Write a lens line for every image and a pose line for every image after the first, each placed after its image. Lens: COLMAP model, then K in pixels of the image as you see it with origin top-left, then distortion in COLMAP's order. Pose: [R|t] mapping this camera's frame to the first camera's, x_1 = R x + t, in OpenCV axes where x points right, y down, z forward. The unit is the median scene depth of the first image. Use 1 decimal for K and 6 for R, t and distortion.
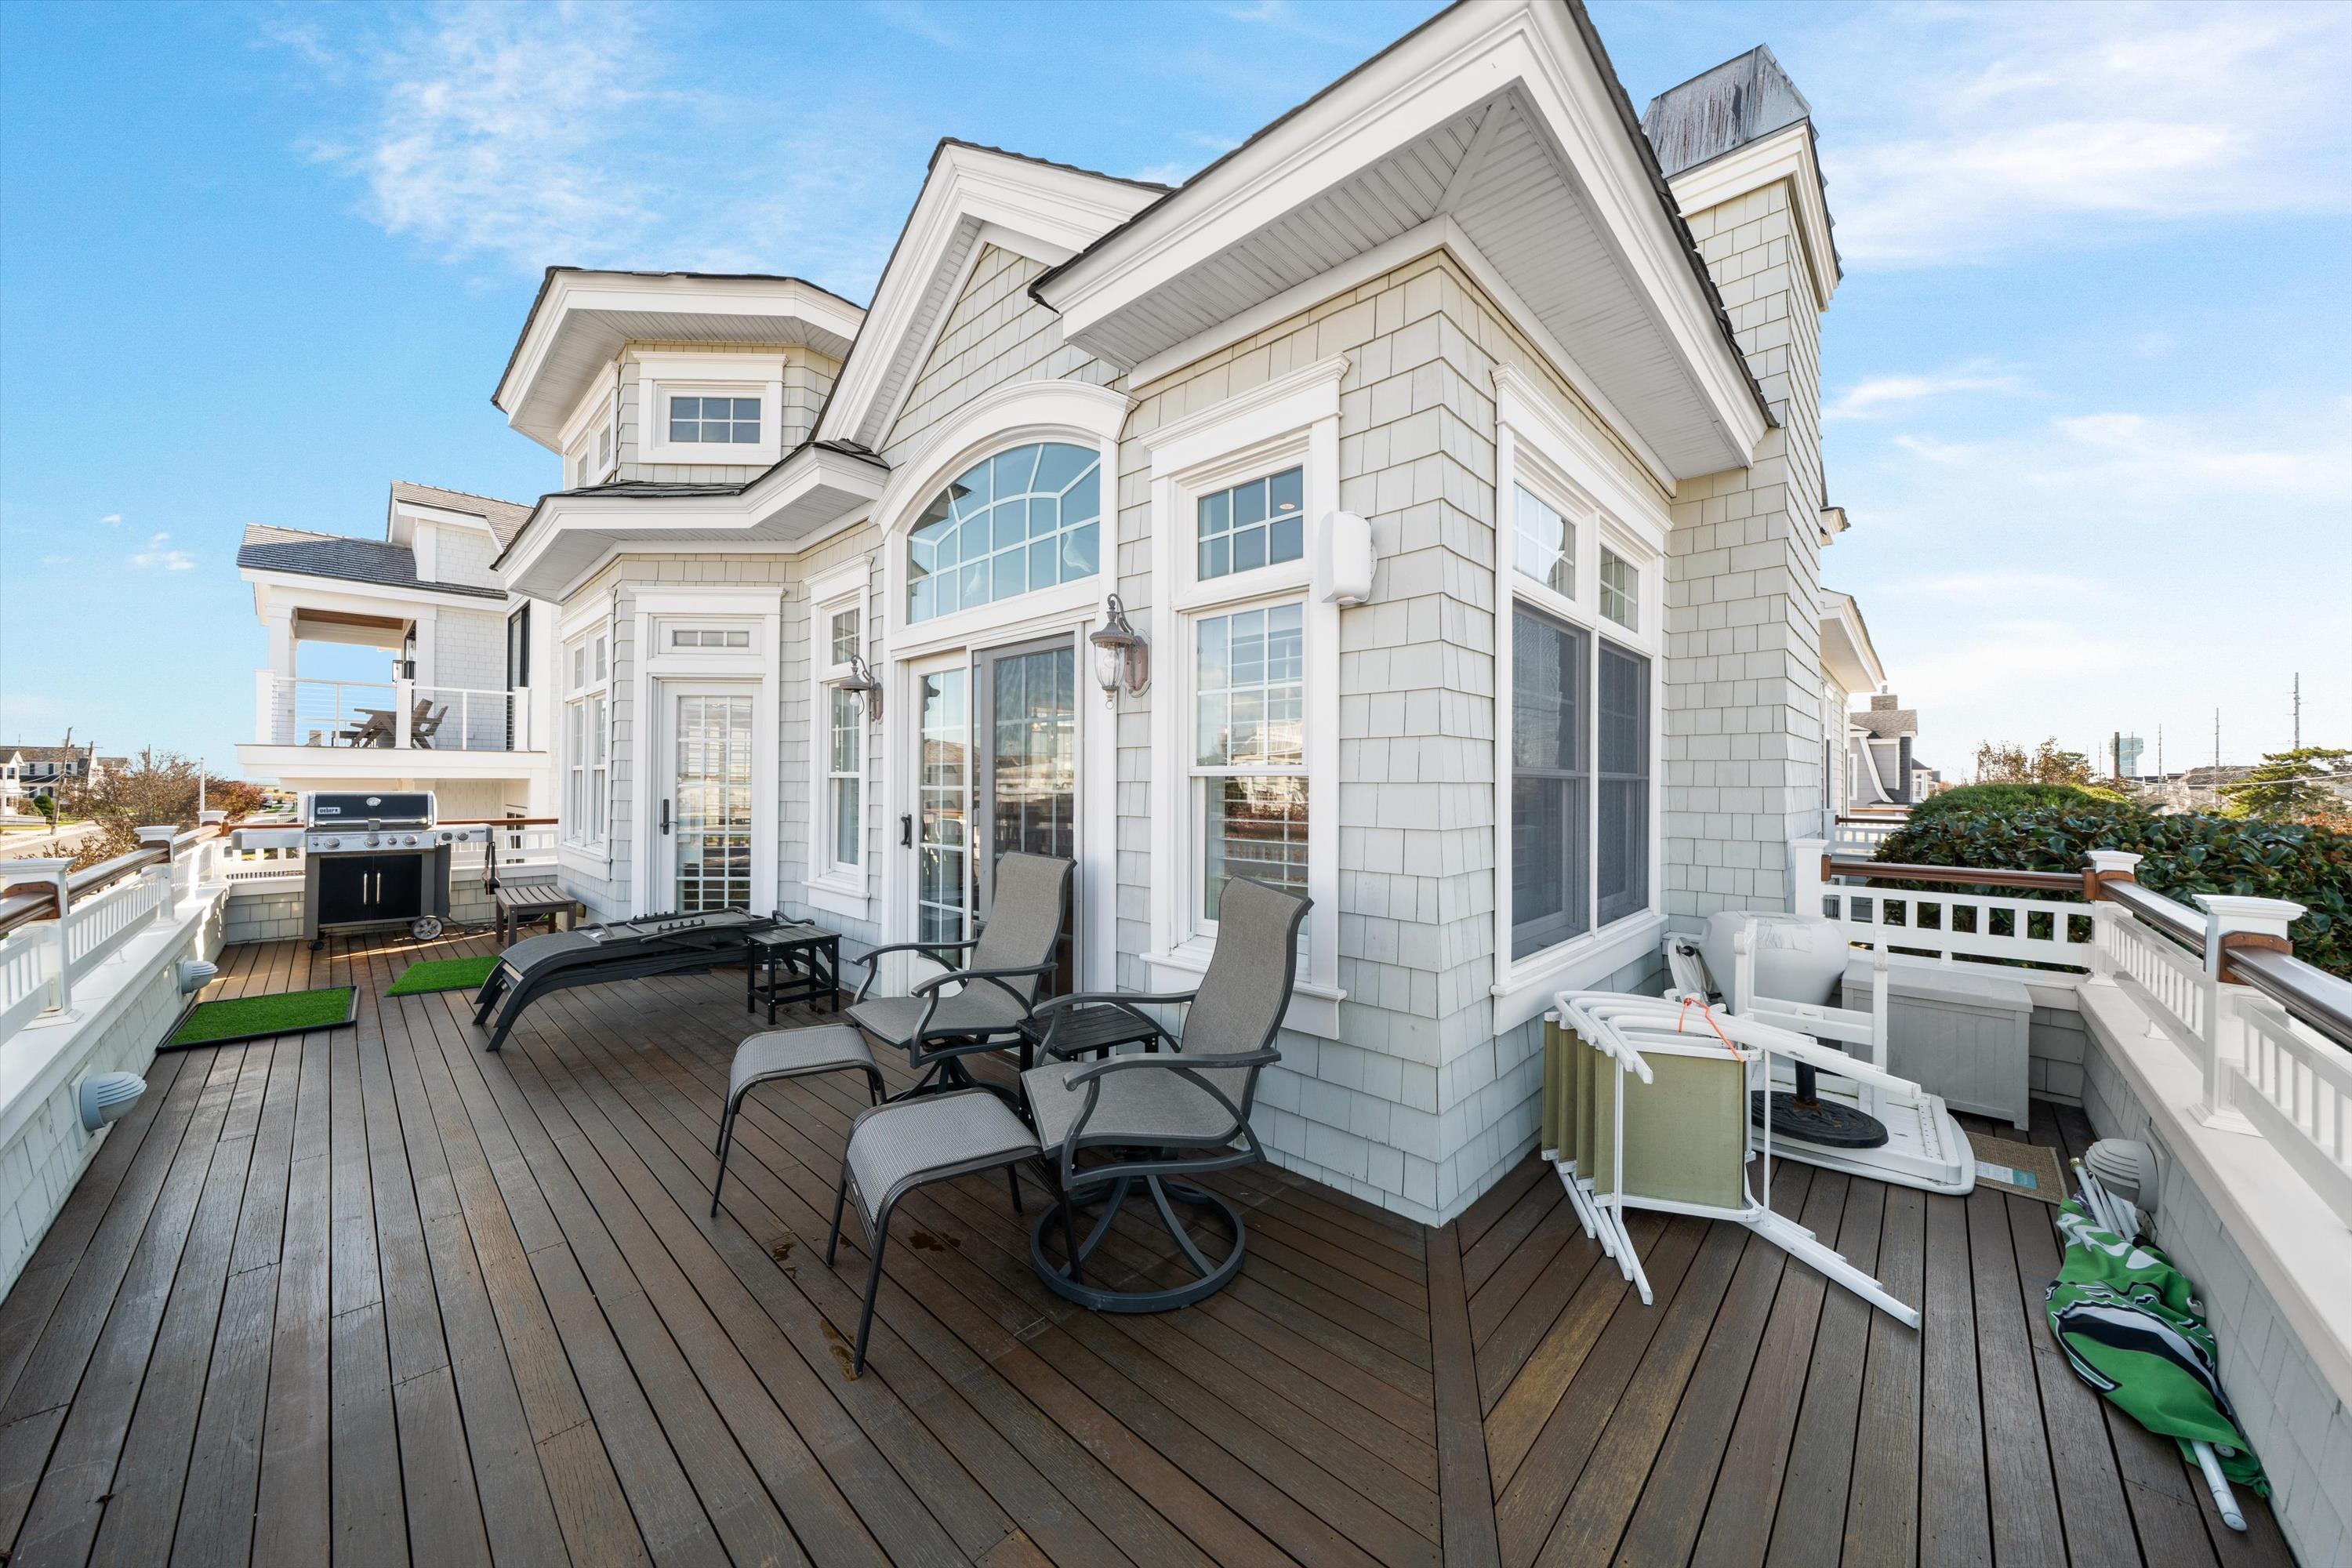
lens RADIAL K [[808.1, 0, 1174.1], [0, 808.1, 822.0], [0, 0, 1]] dist [-0.001453, -0.000161]
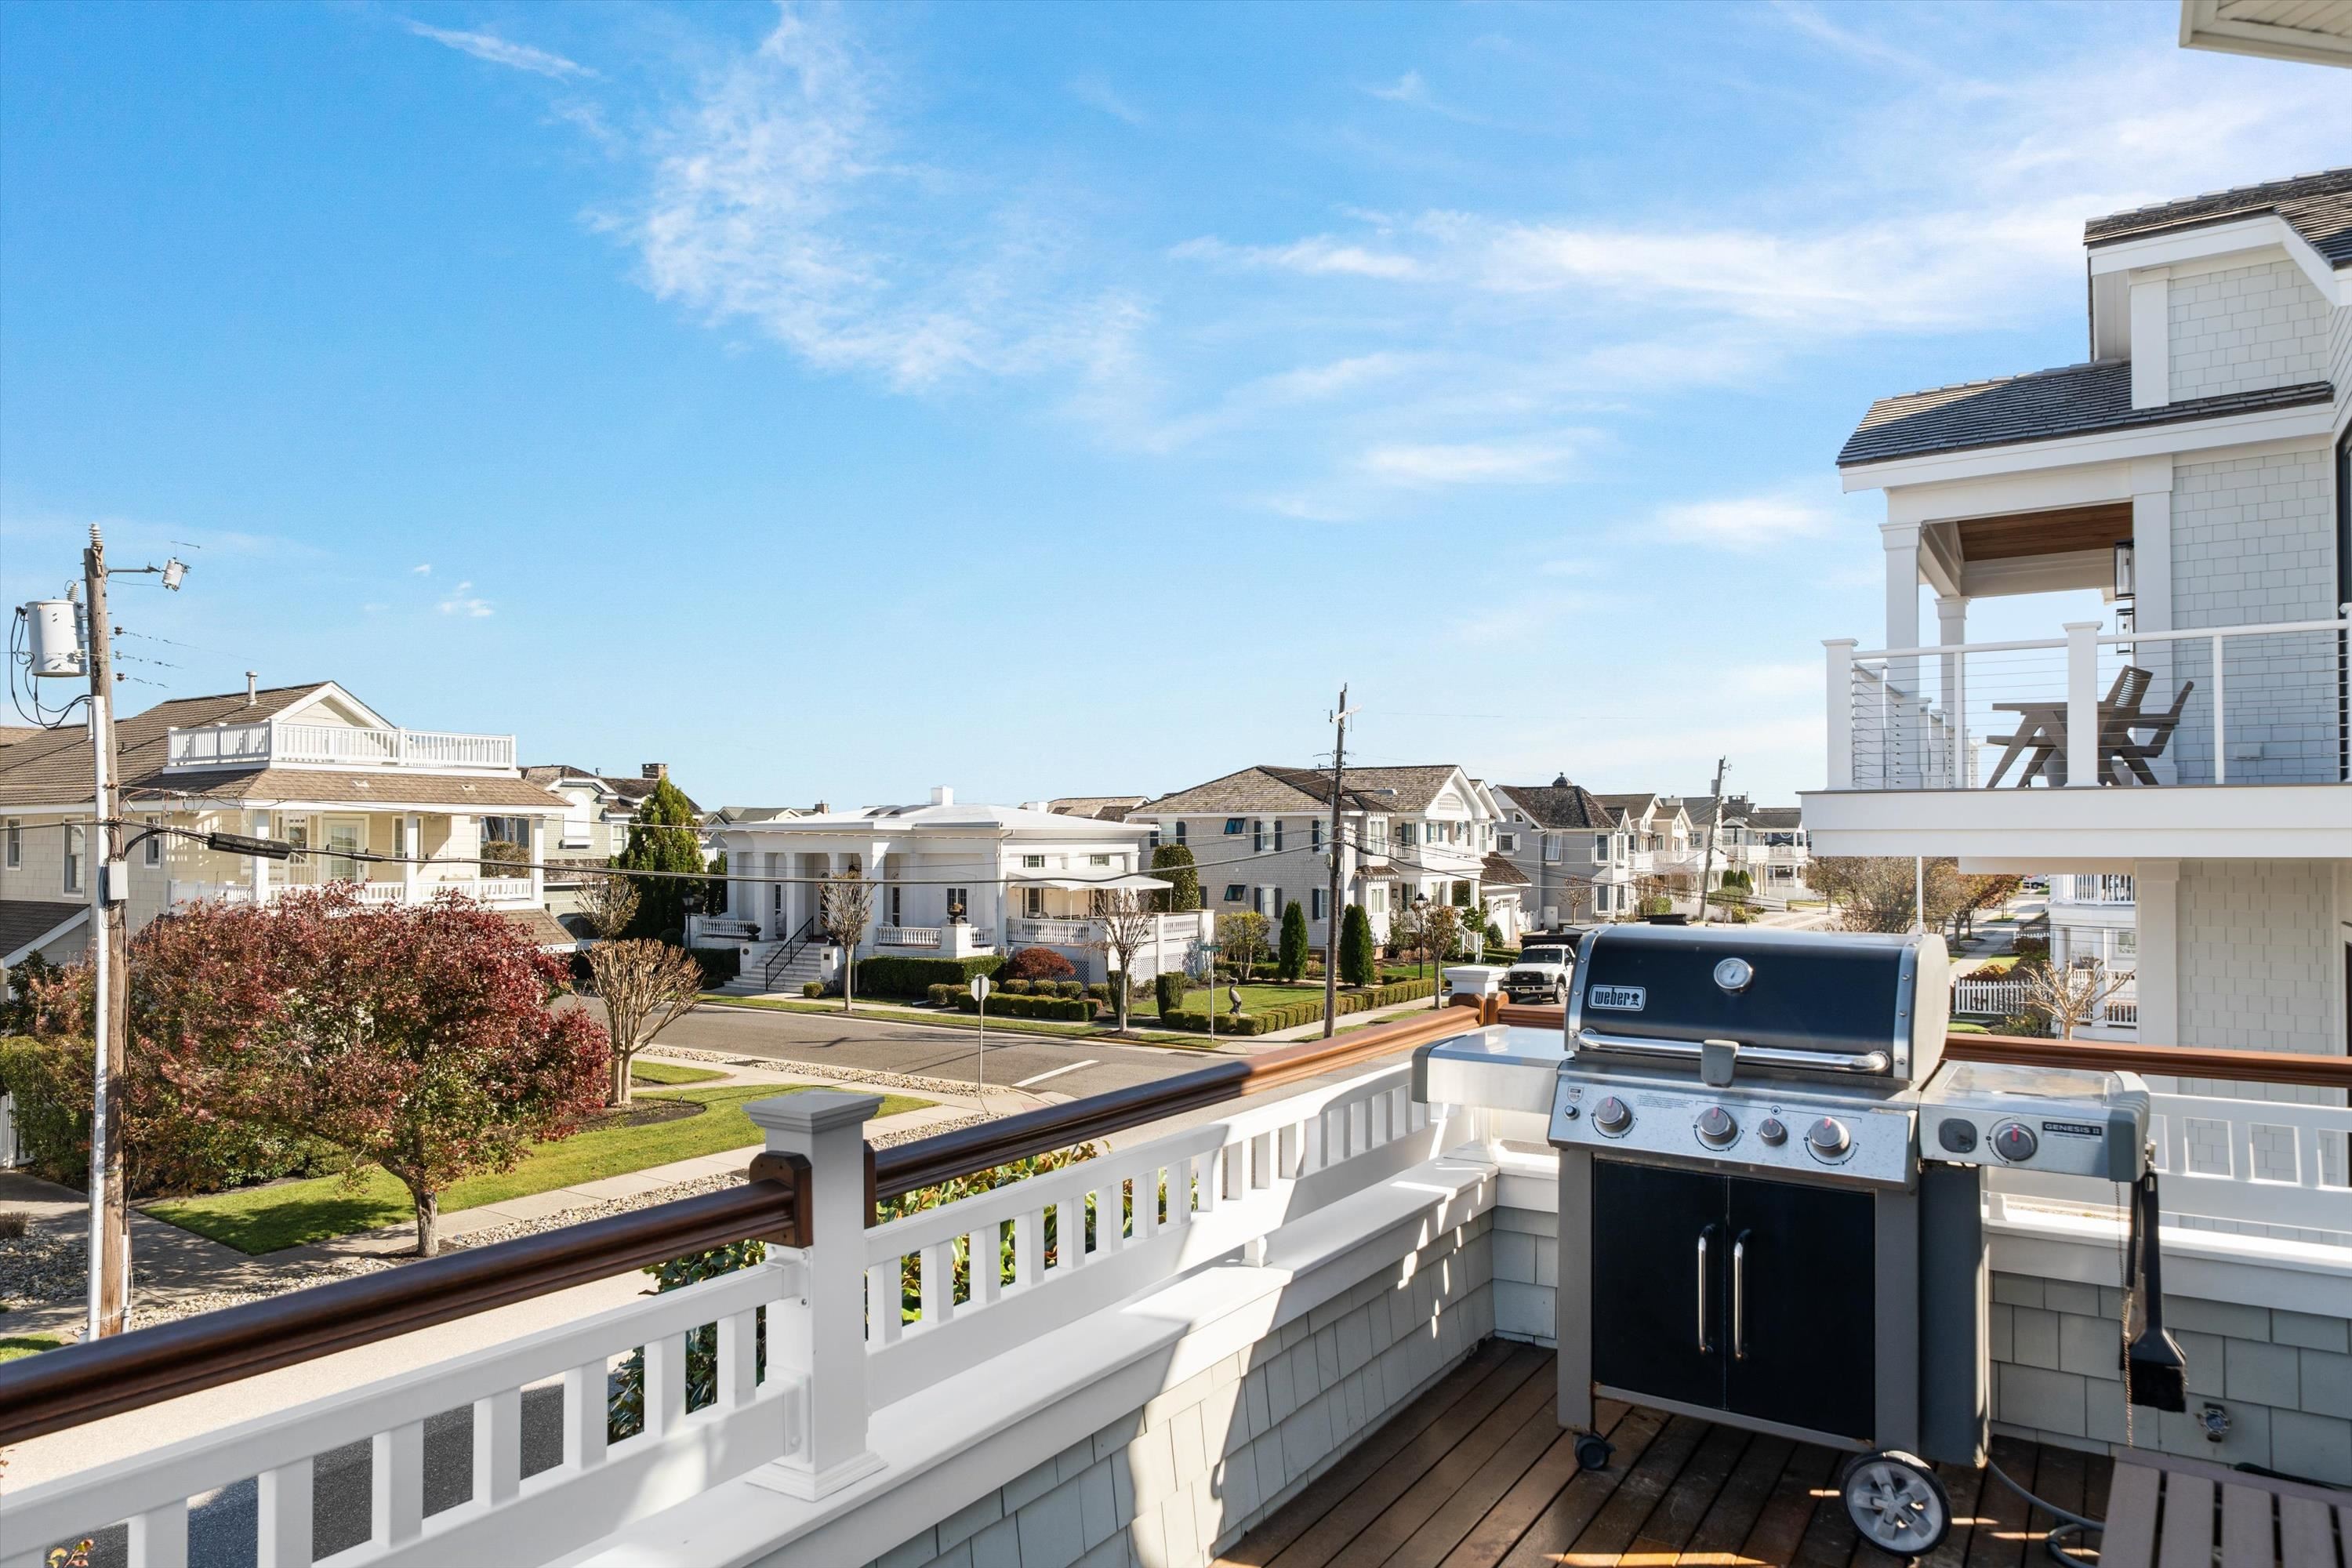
lens RADIAL K [[1388.7, 0, 1174.6], [0, 1388.7, 821.1], [0, 0, 1]] dist [-0.000910, 0.000092]
pose [[0.167240, -0.024225, -0.985619, -0.527604], [-0.040087, 0.998704, -0.031349, -0.051246], [0.985101, 0.044754, 0.166052, 0.690821]]
